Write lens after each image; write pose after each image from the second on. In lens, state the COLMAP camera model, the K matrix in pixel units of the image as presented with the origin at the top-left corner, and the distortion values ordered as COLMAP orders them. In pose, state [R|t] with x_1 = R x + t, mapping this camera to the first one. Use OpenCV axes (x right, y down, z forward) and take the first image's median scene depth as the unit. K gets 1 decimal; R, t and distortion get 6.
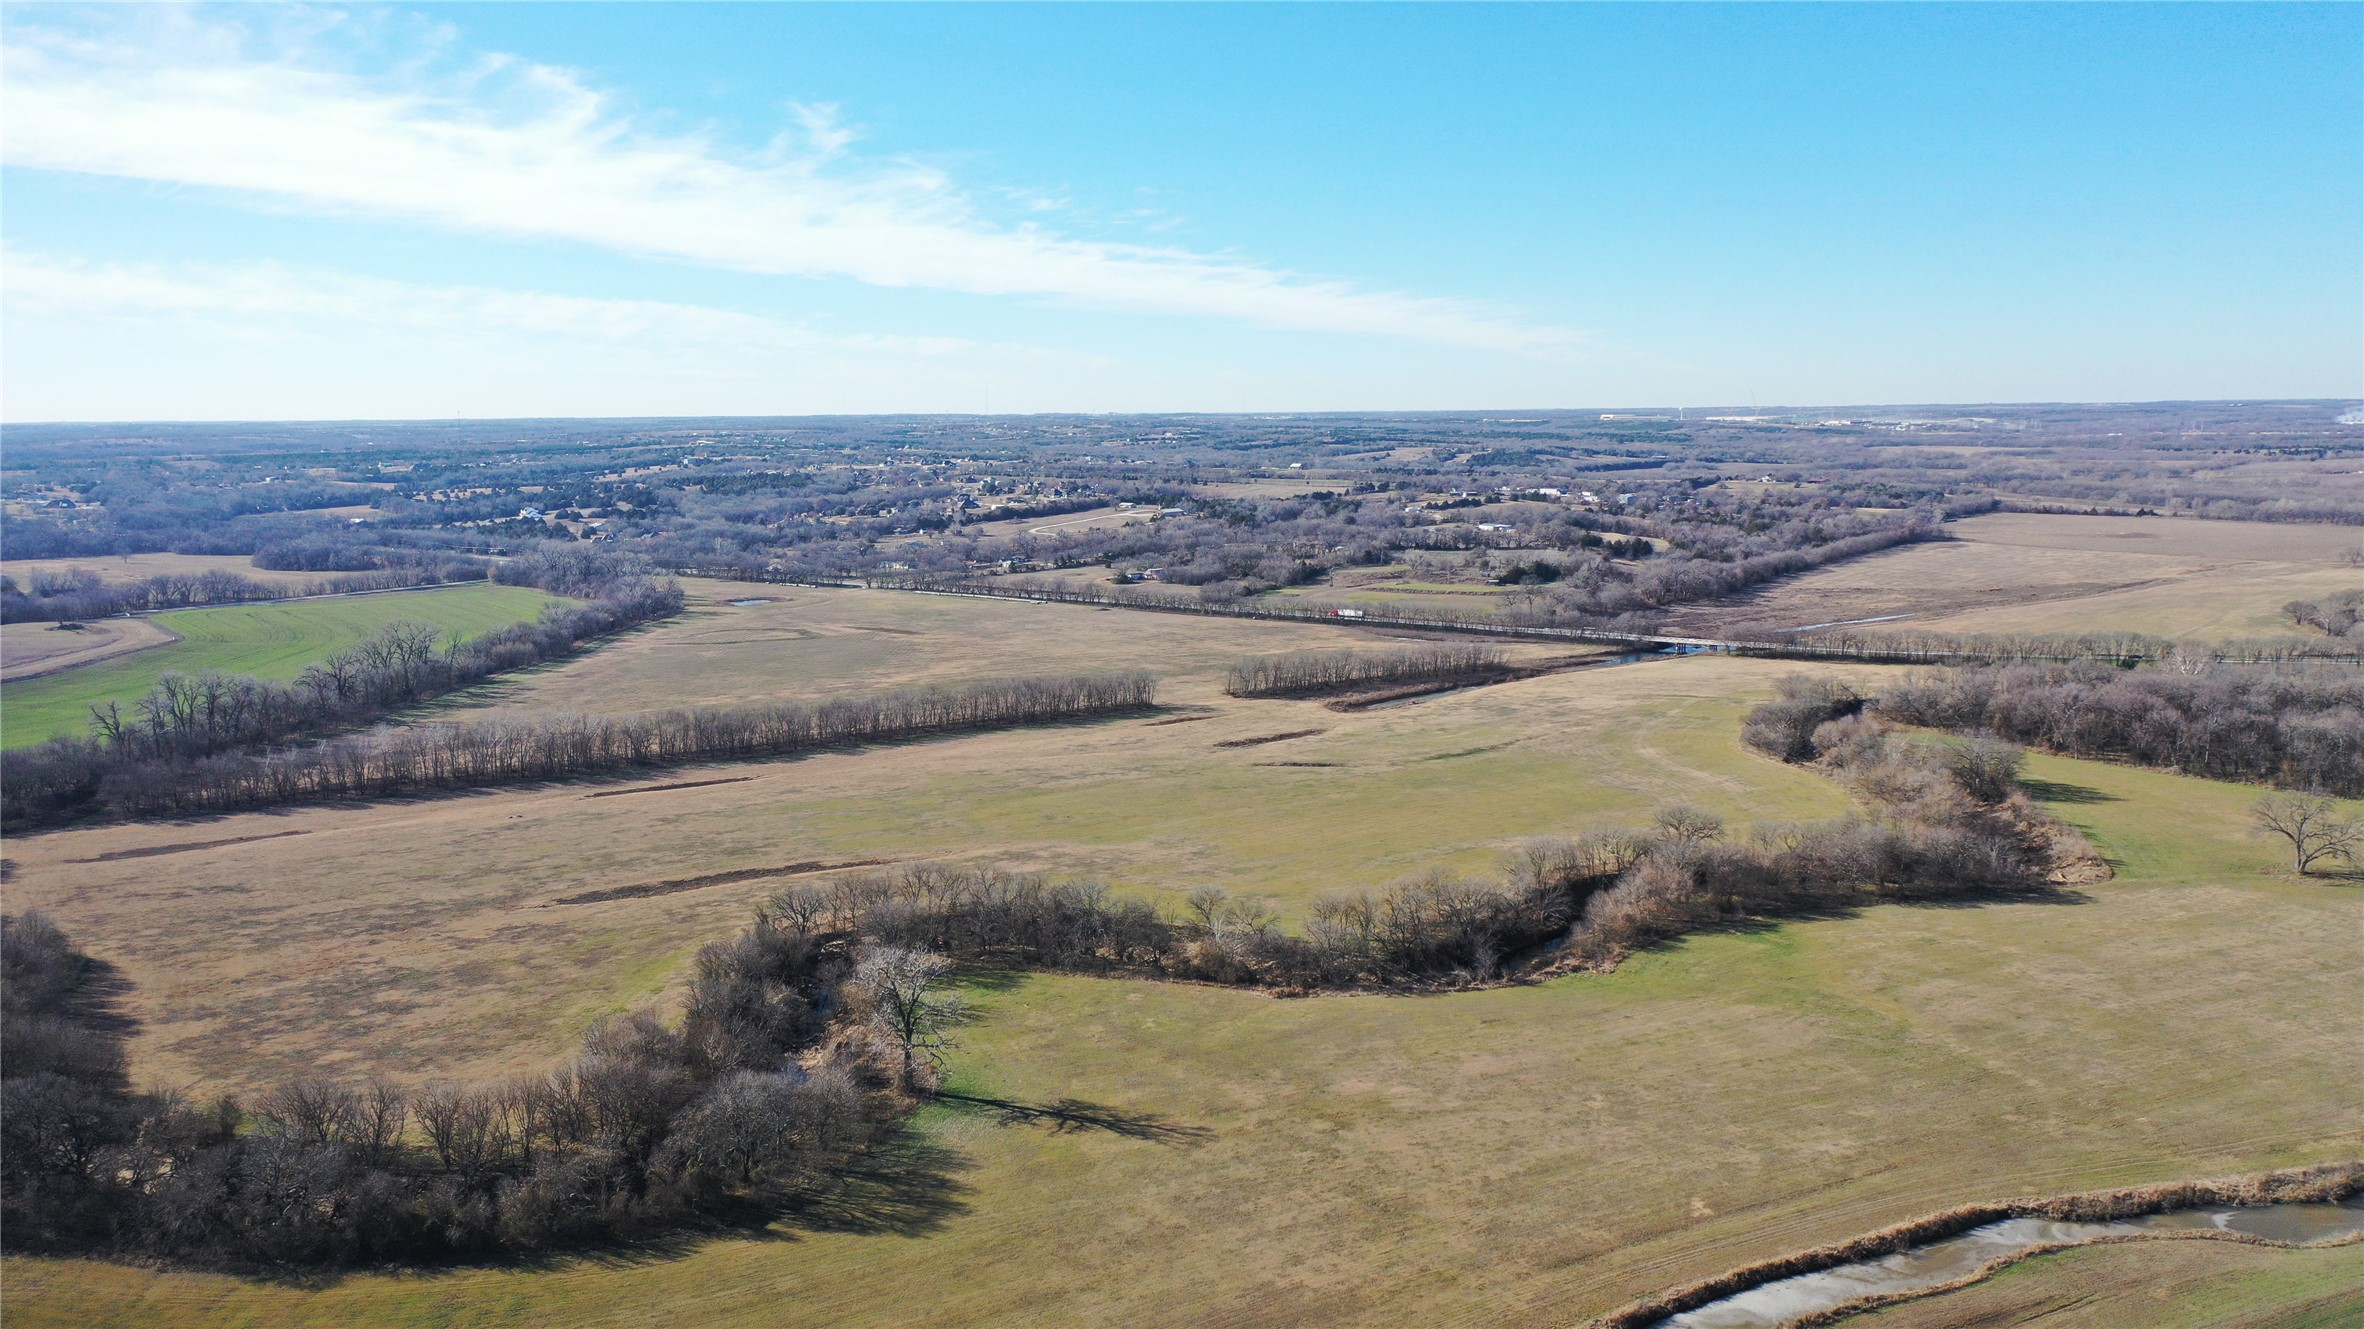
lens RADIAL K [[1926.7, 0, 1182.0], [0, 1926.7, 664.5], [0, 0, 1]] dist [0.013575, 0.007699]
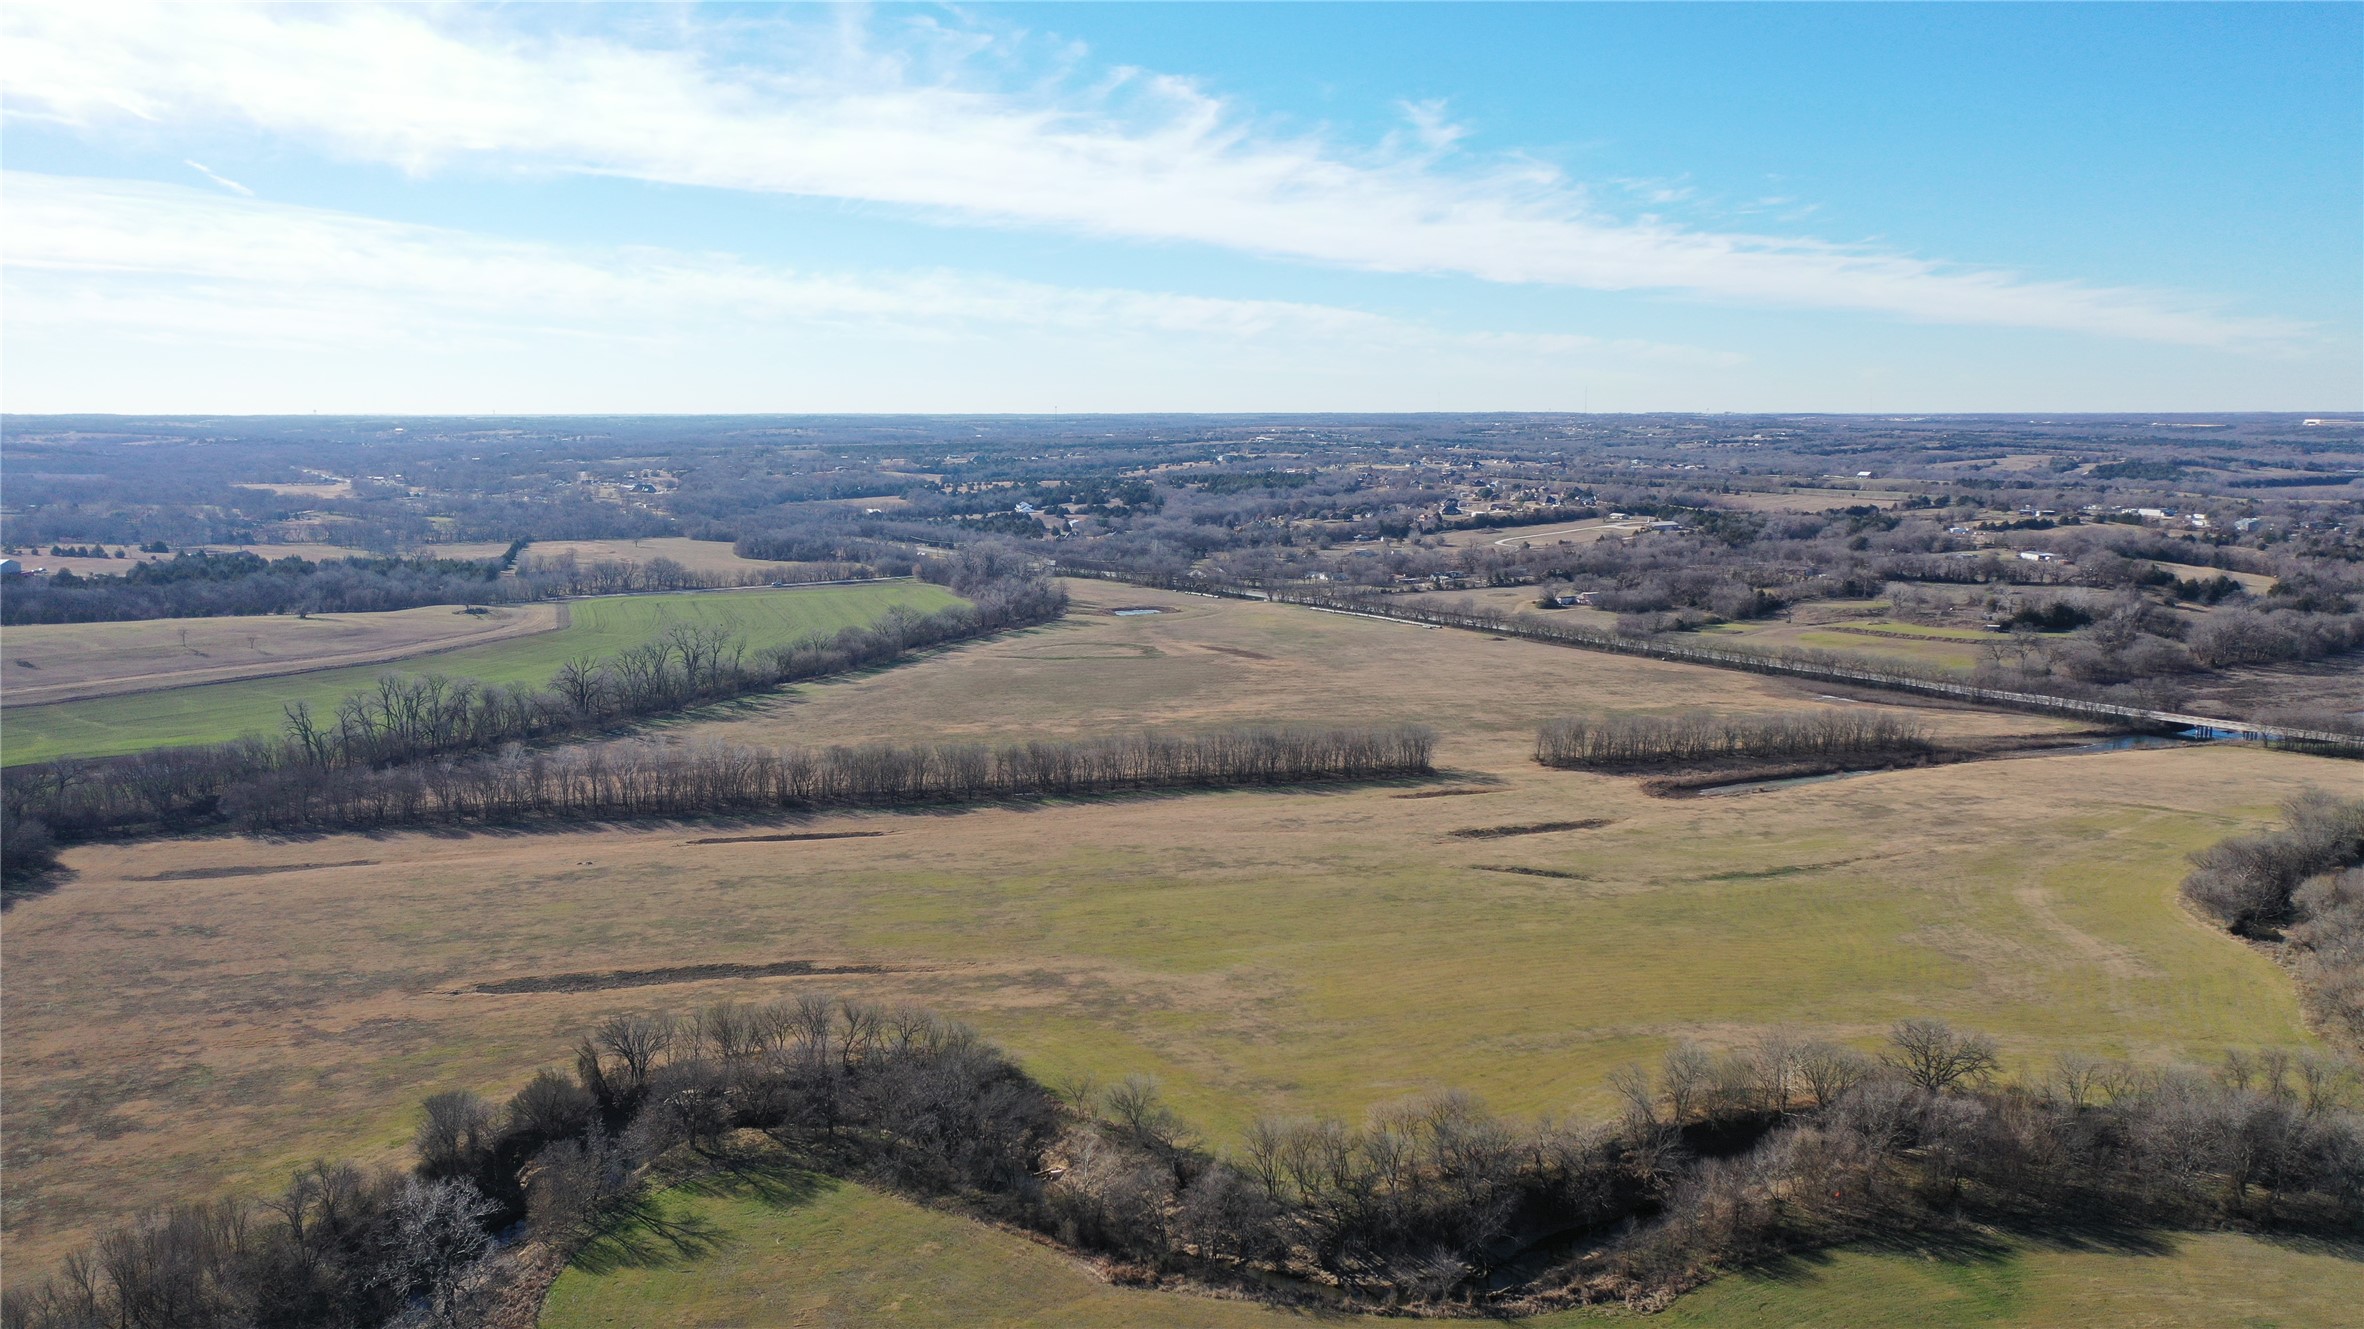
lens RADIAL K [[1884.0, 0, 1182.0], [0, 1884.0, 664.5], [0, 0, 1]] dist [0.006208, 0.002253]
pose [[0.942687, 0.053041, -0.329437, 0.079821], [-0.051529, 0.998583, 0.013324, -0.015673], [0.329677, 0.004415, 0.944084, 0.108058]]
